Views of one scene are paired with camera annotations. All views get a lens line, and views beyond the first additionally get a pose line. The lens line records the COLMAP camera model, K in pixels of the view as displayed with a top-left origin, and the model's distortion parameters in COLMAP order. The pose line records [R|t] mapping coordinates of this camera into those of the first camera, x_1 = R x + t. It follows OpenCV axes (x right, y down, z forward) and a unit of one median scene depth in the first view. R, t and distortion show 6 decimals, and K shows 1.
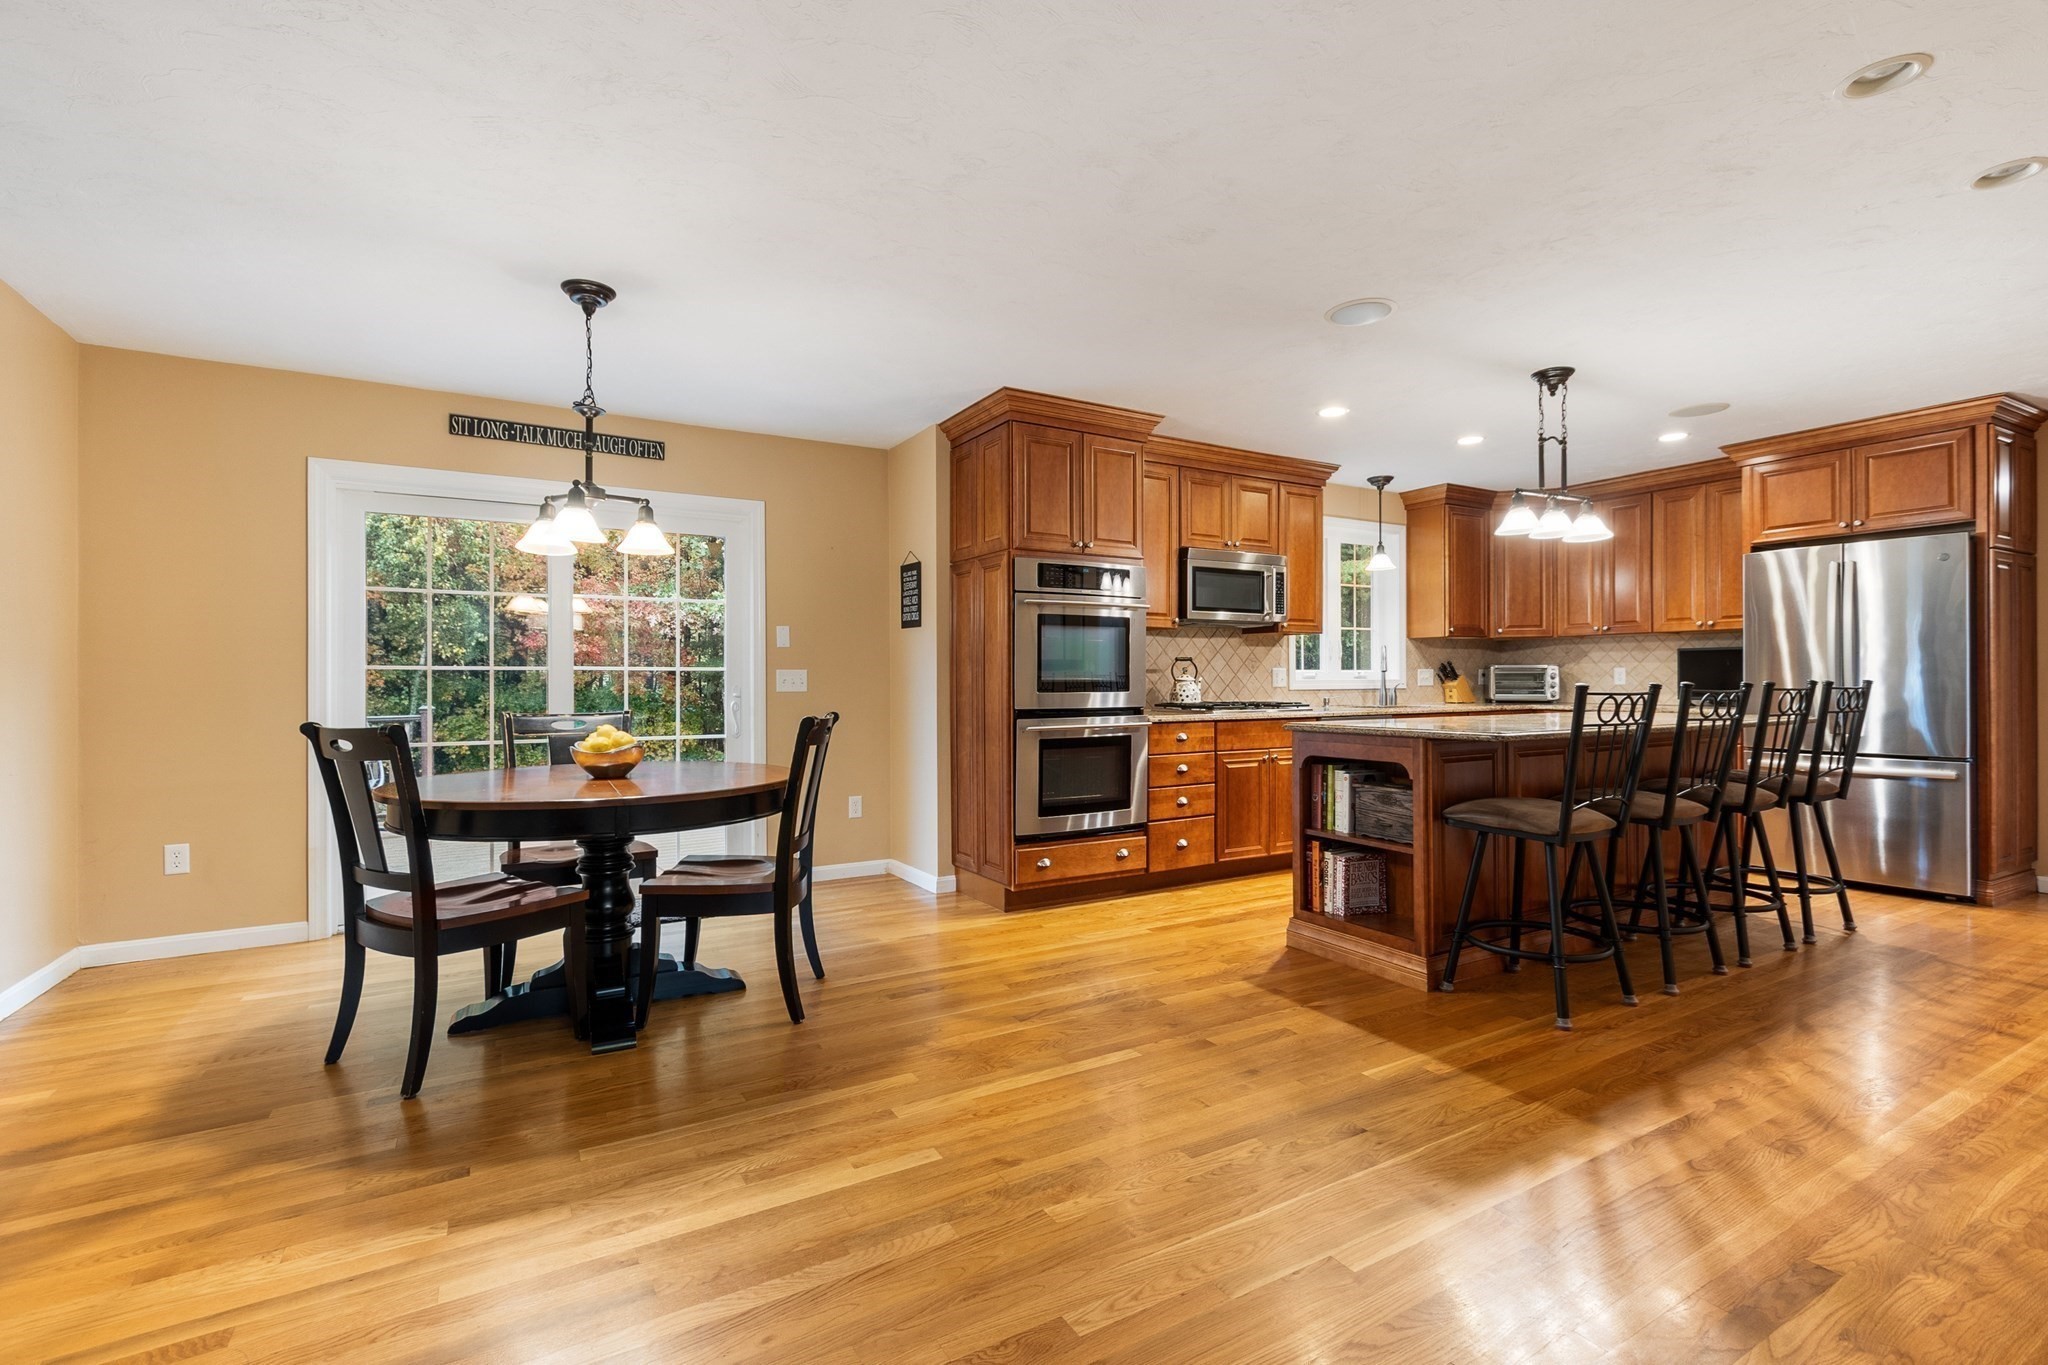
lens RADIAL K [[892.6, 0, 1024.4], [0, 892.6, 675.5], [0, 0, 1]] dist [0.001686, -0.000689]
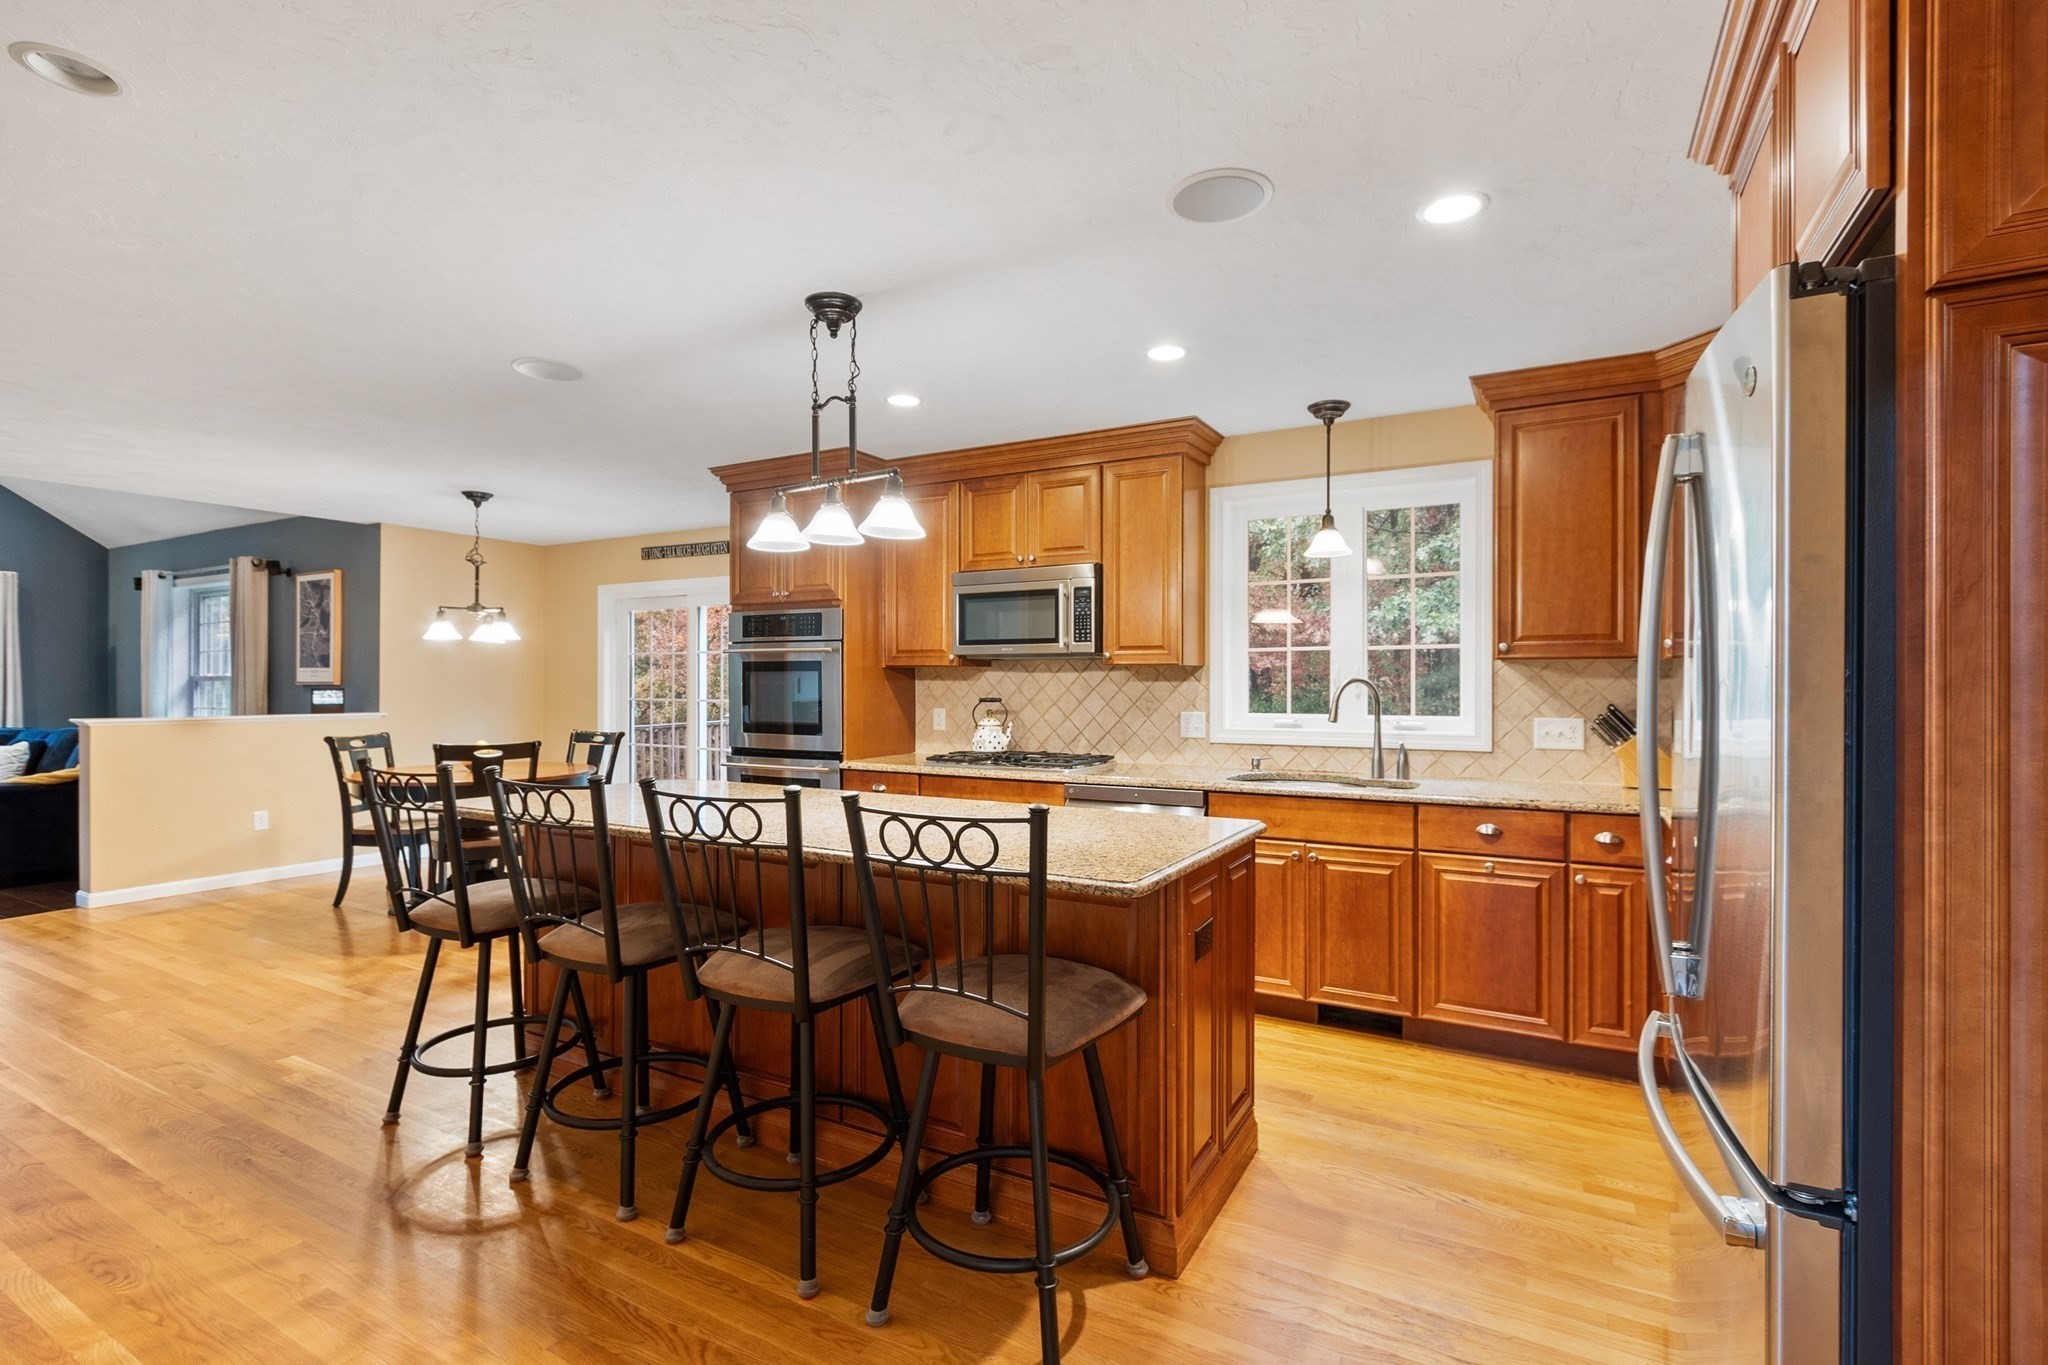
lens RADIAL K [[926.7, 0, 1043.4], [0, 926.7, 684.9], [0, 0, 1]] dist [-0.000784, -0.000468]
pose [[0.534857, 0.004096, -0.844932, 0.902564], [0.000055, 0.999988, 0.004882, -0.035145], [0.844942, -0.002658, 0.534851, 0.531510]]
